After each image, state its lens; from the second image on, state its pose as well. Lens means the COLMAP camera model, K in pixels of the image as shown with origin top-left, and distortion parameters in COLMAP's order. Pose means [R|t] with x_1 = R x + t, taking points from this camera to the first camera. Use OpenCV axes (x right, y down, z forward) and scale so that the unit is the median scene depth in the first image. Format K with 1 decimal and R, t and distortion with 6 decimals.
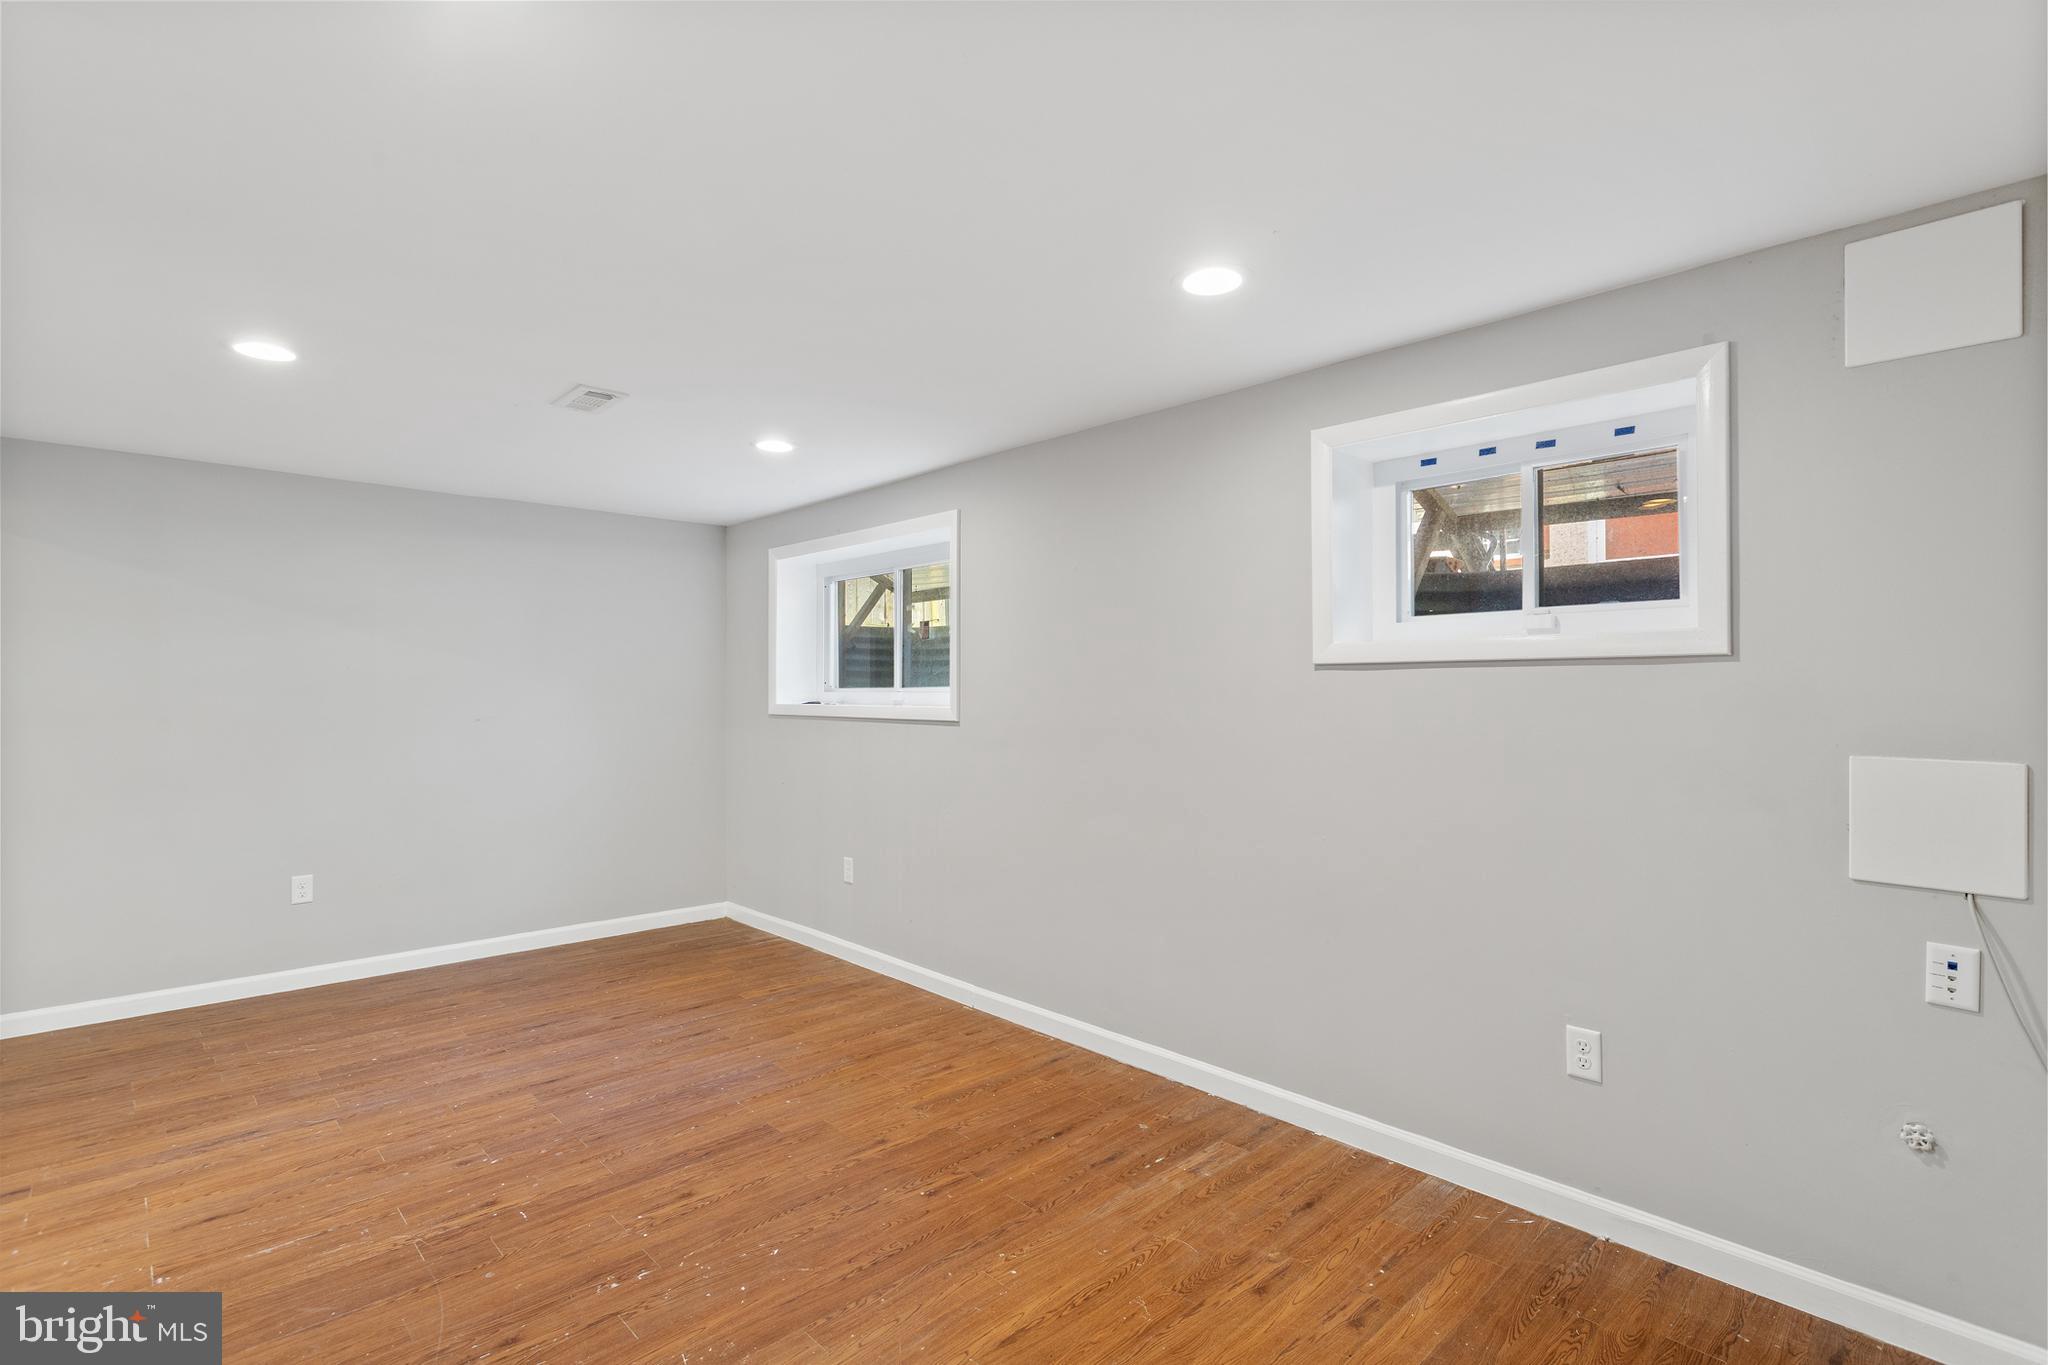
lens RADIAL K [[972.0, 0, 1028.9], [0, 972.0, 688.3], [0, 0, 1]] dist [0.005231, -0.000003]
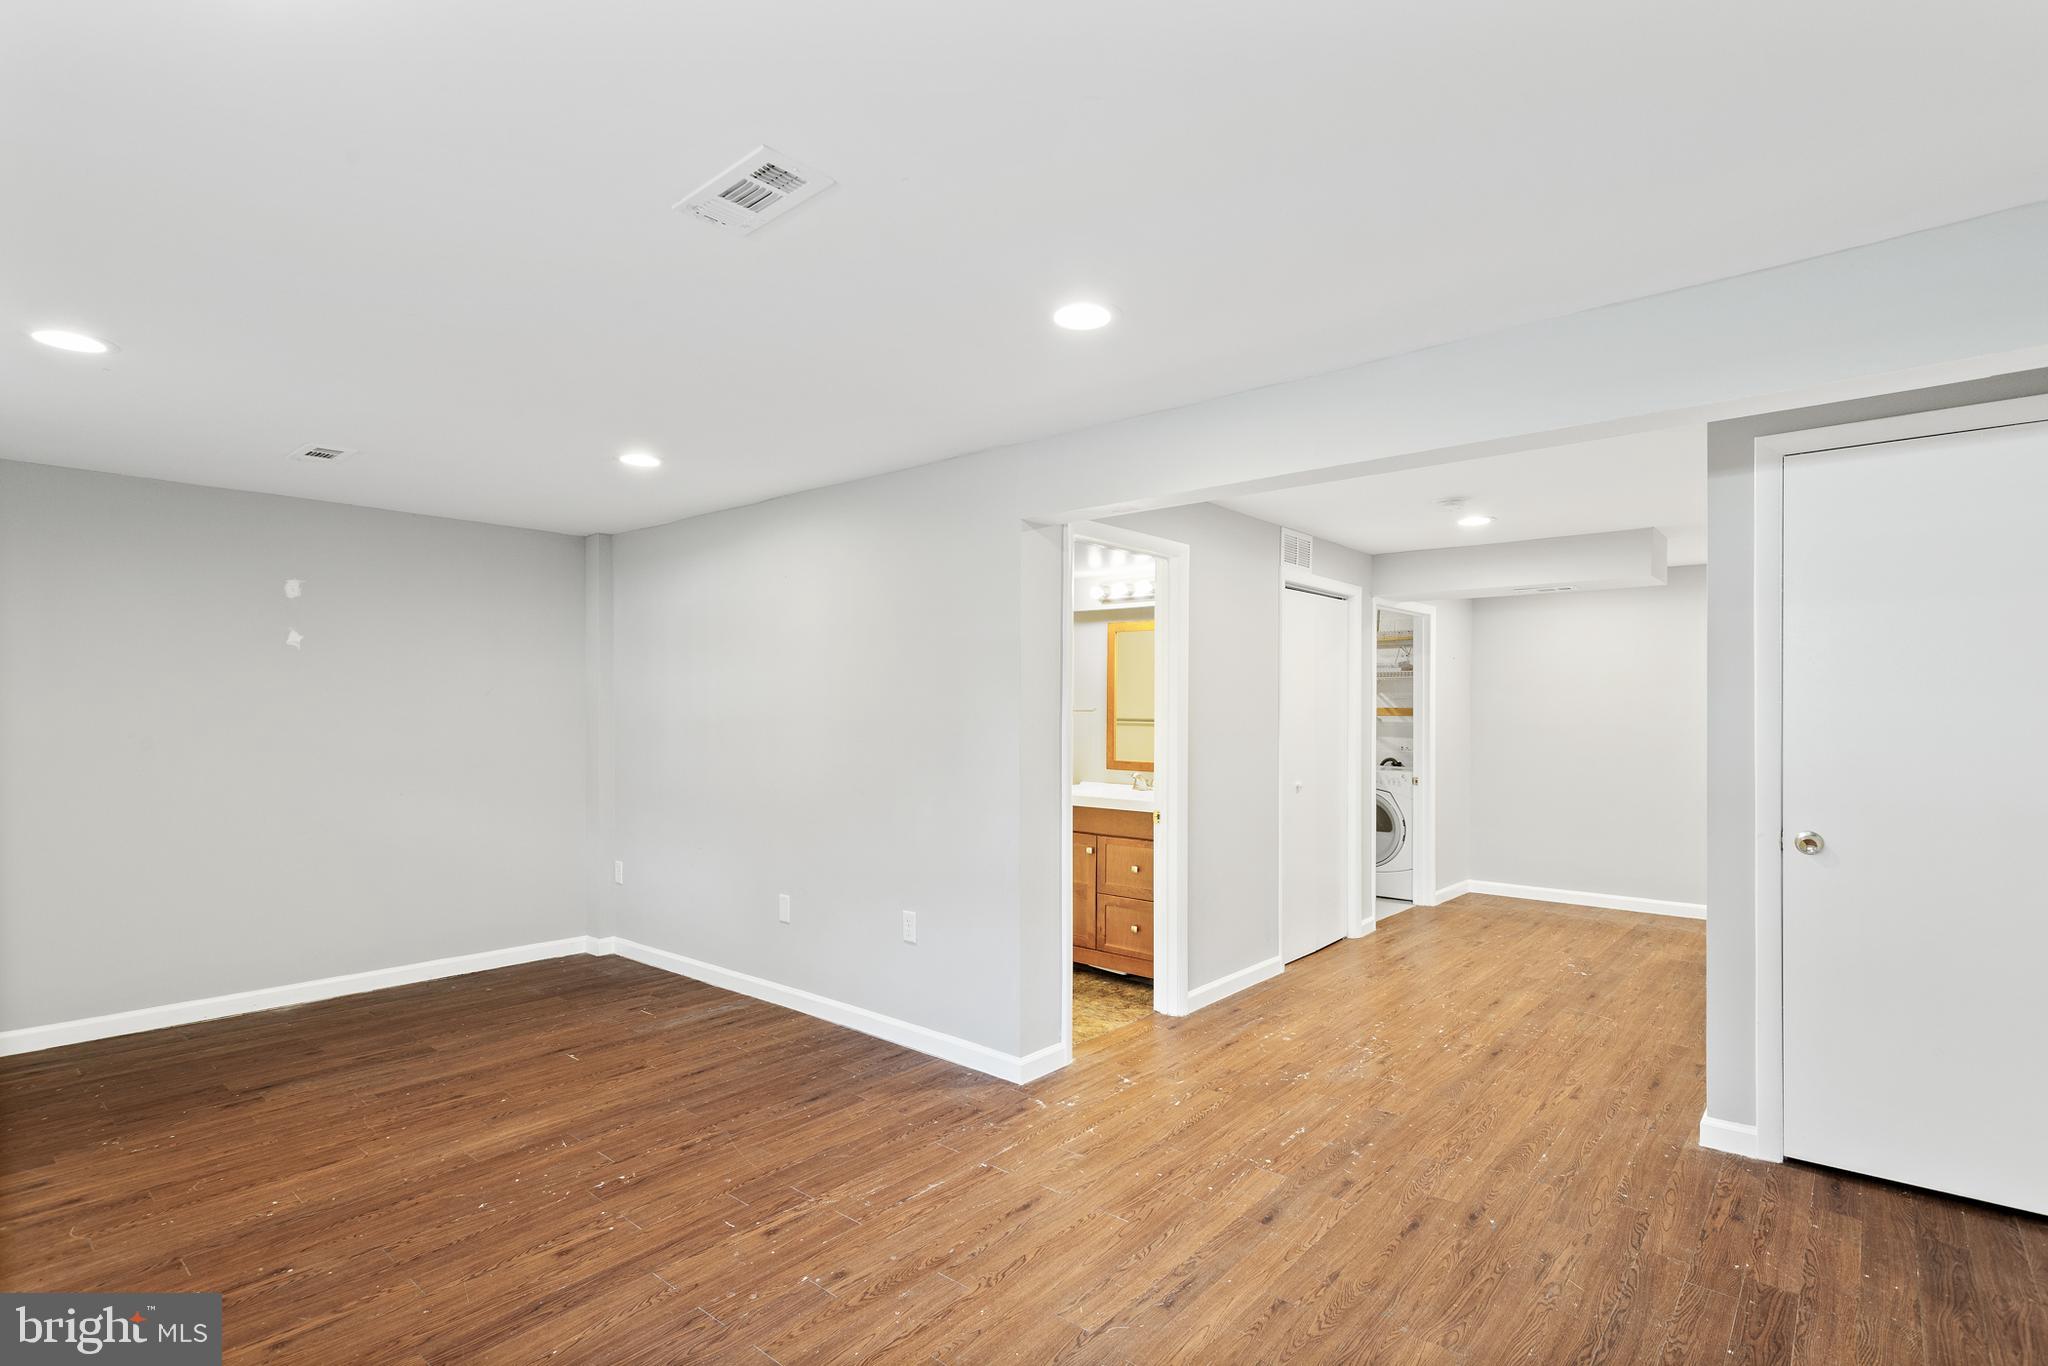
lens RADIAL K [[972.0, 0, 1028.9], [0, 972.0, 688.8], [0, 0, 1]] dist [0.005231, -0.000003]
pose [[-0.993877, -0.004325, -0.110410, -0.689717], [-0.001409, 0.999648, -0.026478, 0.001800], [0.110486, -0.026160, -0.993533, 1.993797]]
